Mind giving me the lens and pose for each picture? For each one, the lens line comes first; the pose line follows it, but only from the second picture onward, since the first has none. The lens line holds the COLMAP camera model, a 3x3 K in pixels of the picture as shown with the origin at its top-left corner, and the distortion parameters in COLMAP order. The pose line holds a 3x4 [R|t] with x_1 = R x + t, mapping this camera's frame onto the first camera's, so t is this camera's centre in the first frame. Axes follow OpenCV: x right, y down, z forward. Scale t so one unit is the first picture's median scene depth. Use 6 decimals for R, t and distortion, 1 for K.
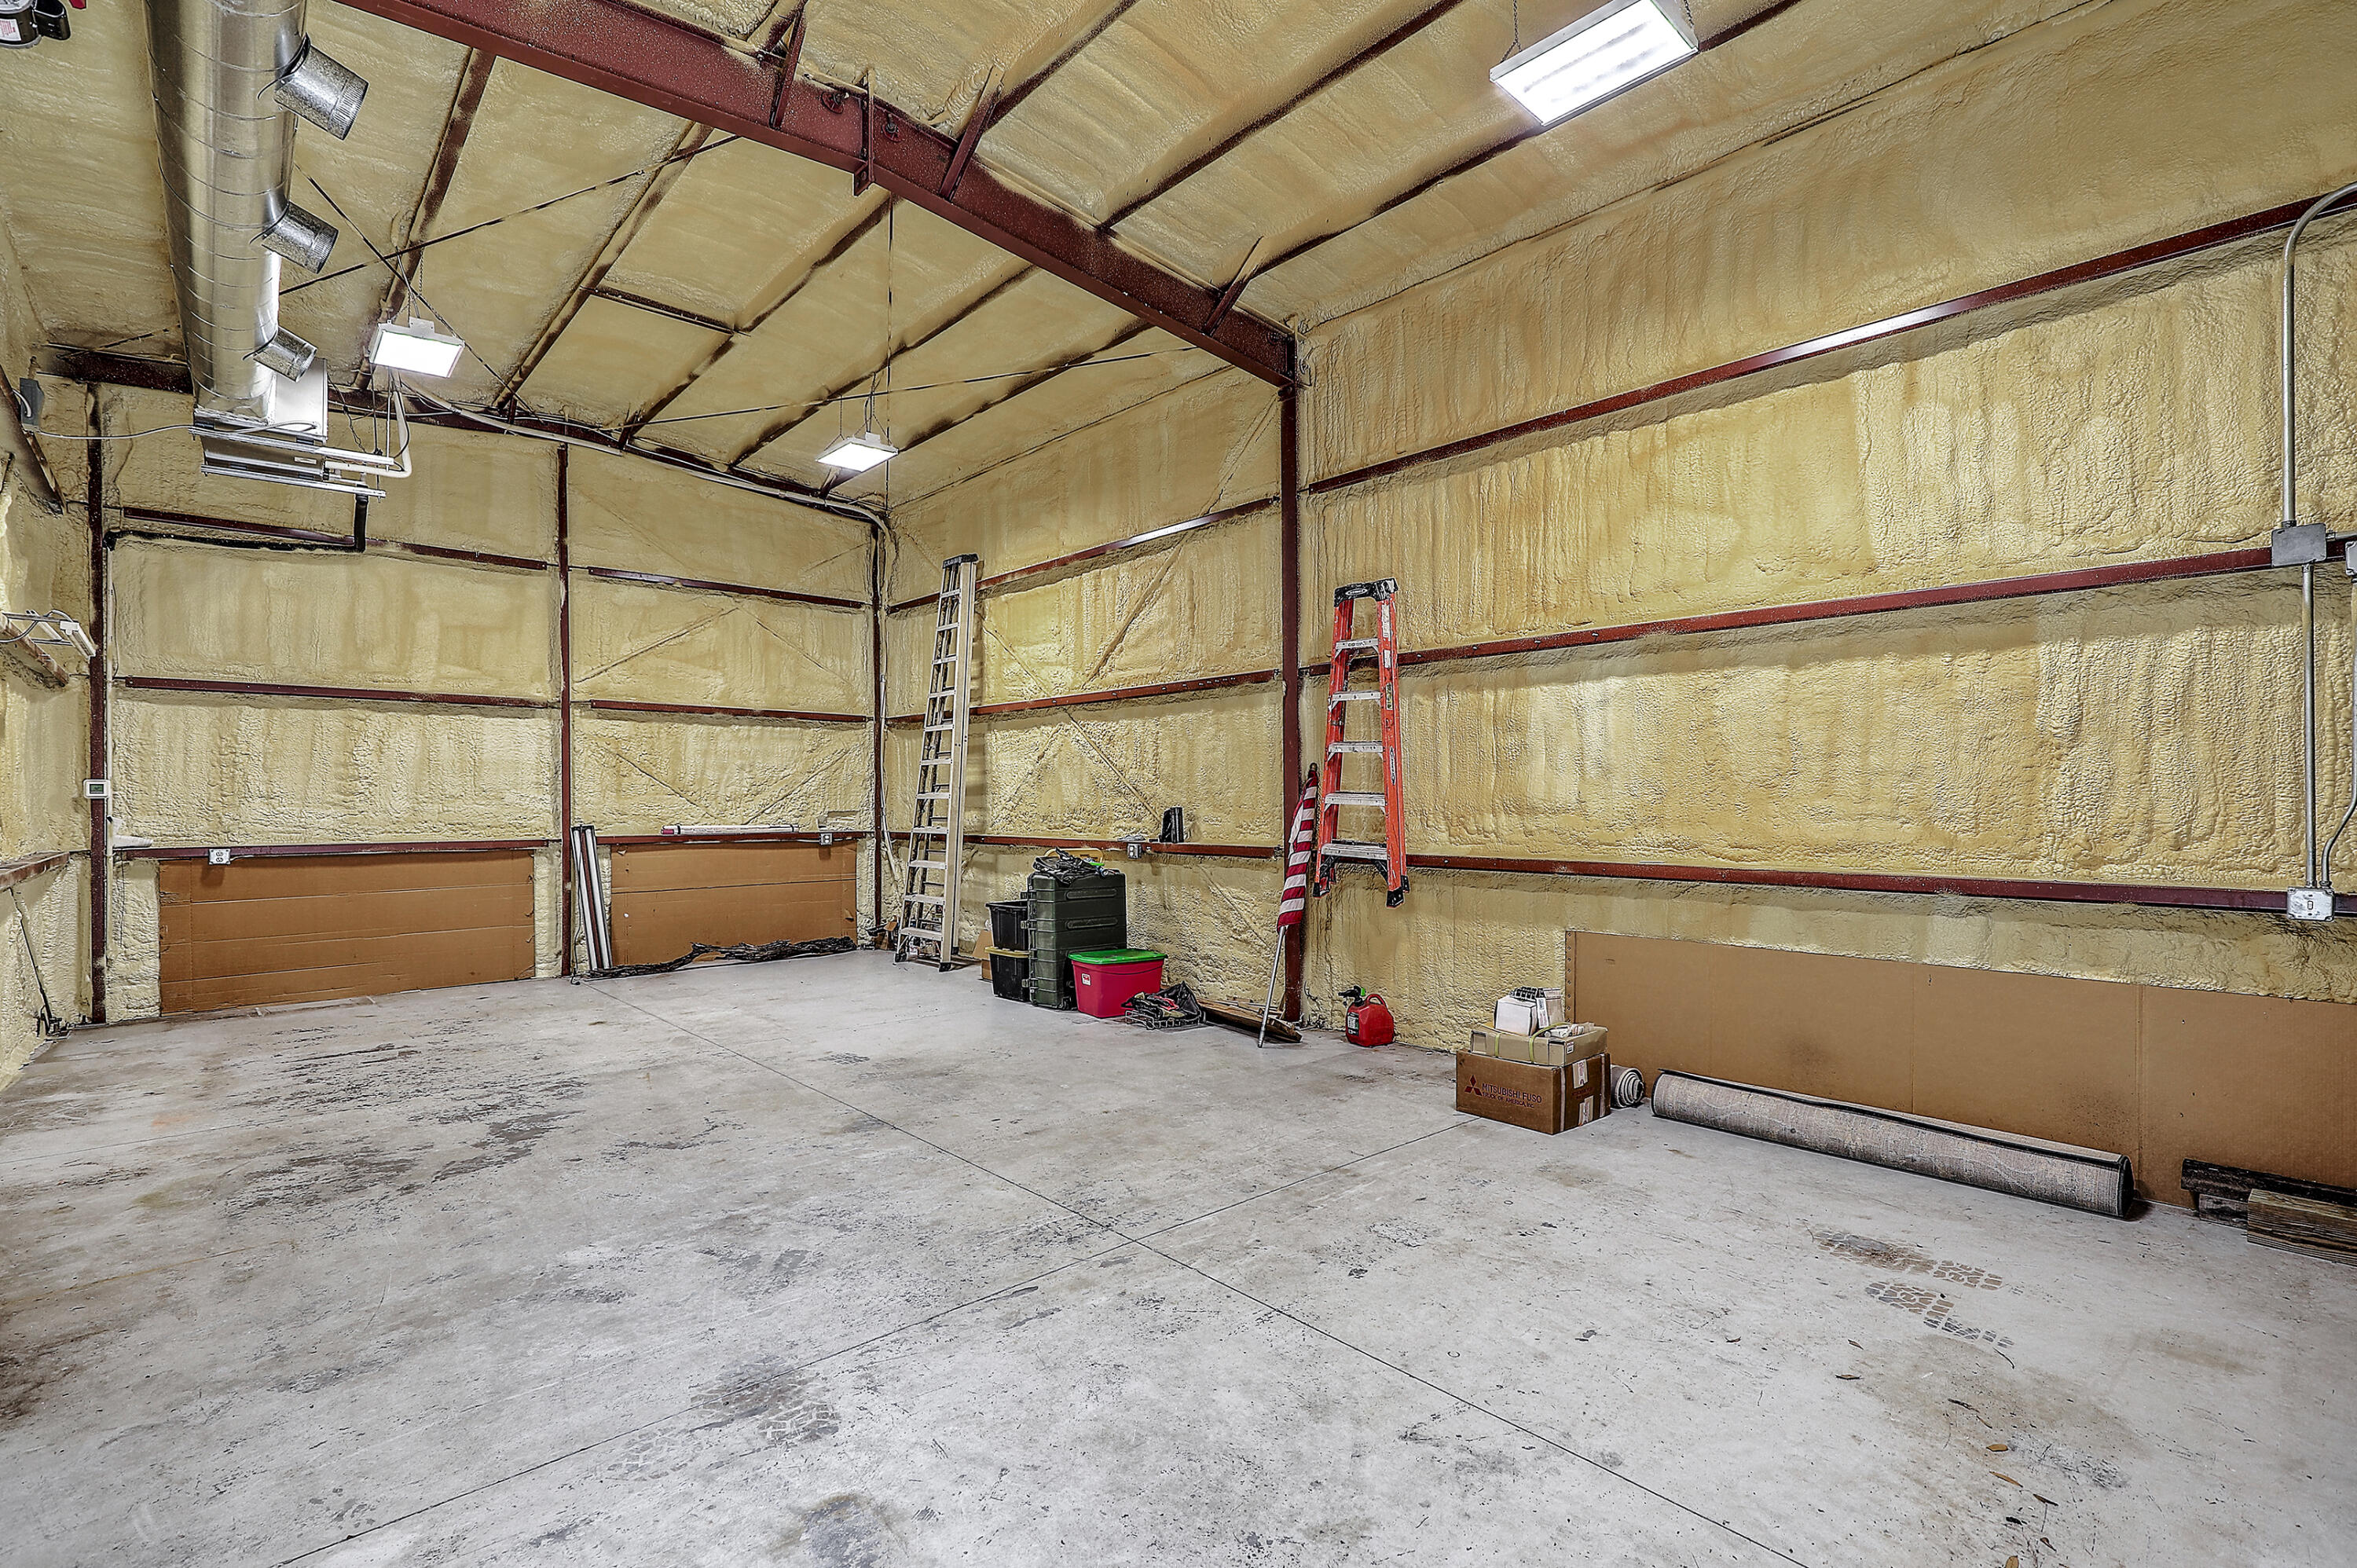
lens RADIAL K [[1071.2, 0, 1176.9], [0, 1071.2, 763.3], [0, 0, 1]] dist [0.003175, 0.000185]
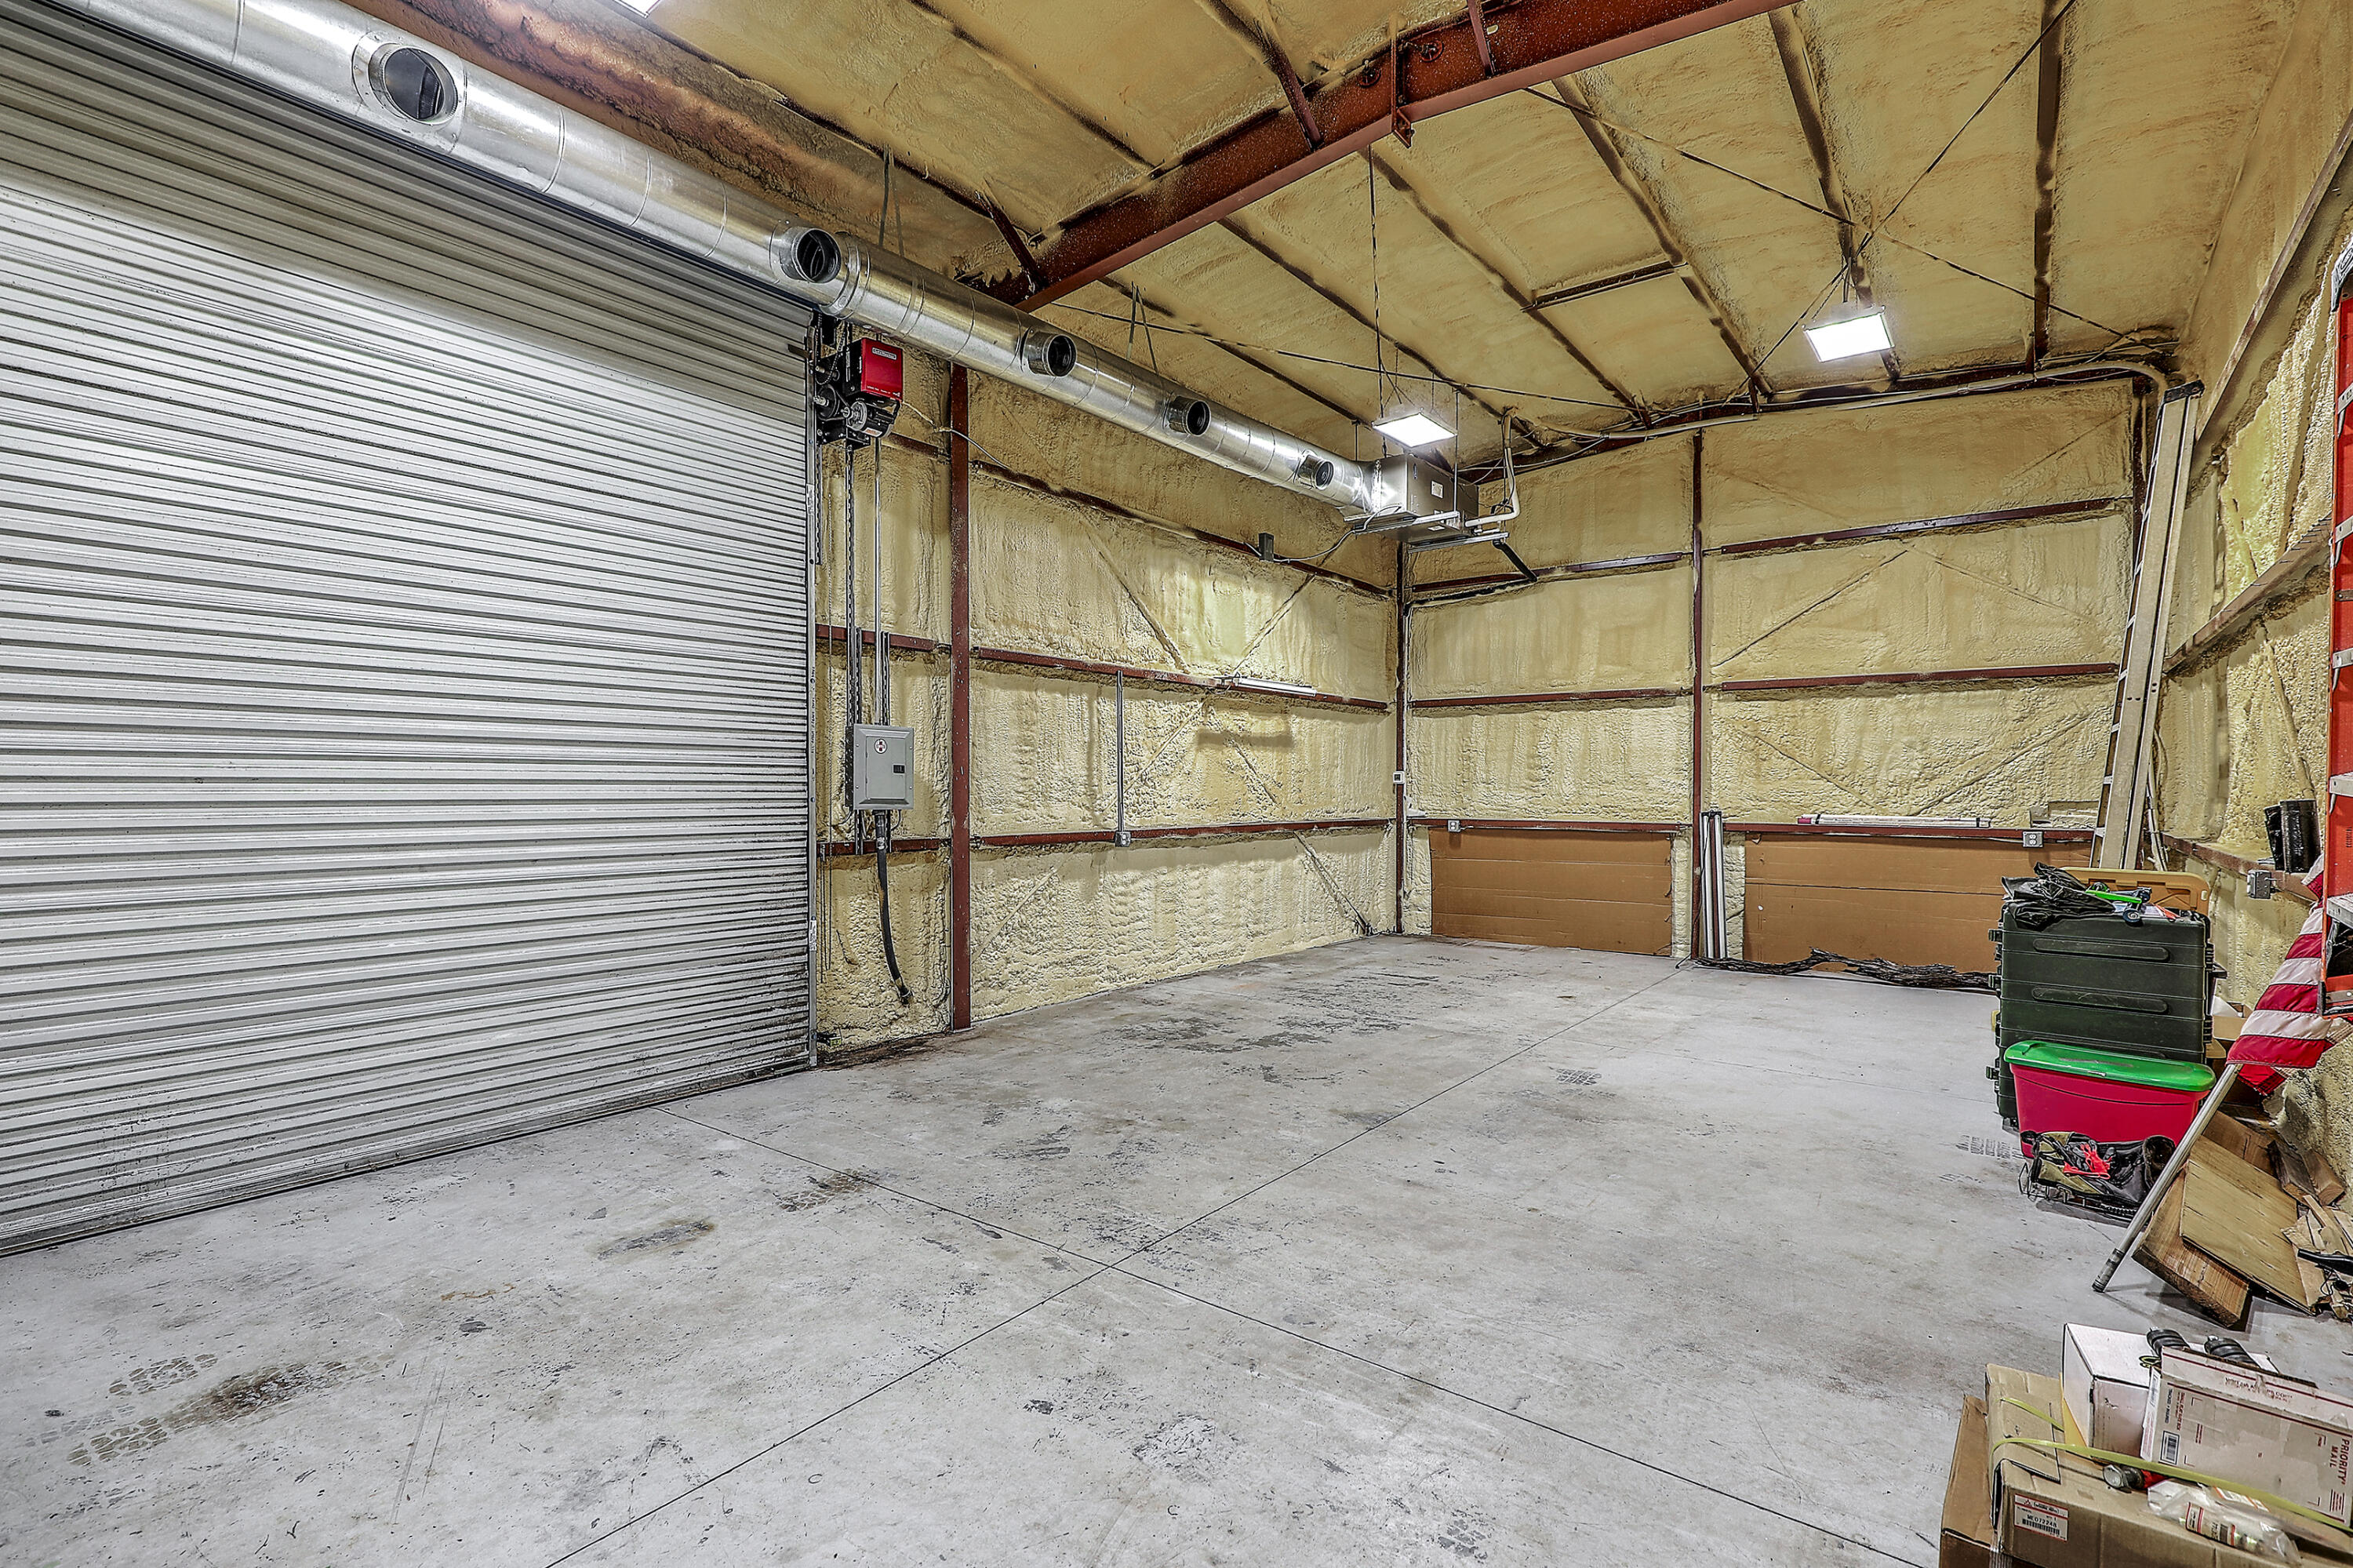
lens RADIAL K [[1069.5, 0, 1174.9], [0, 1069.5, 763.4], [0, 0, 1]] dist [0.003175, 0.000185]
pose [[0.175812, -0.019725, -0.984226, 0.411753], [0.032221, 0.999379, -0.014273, 0.015314], [0.983896, -0.029203, 0.176338, 0.426703]]
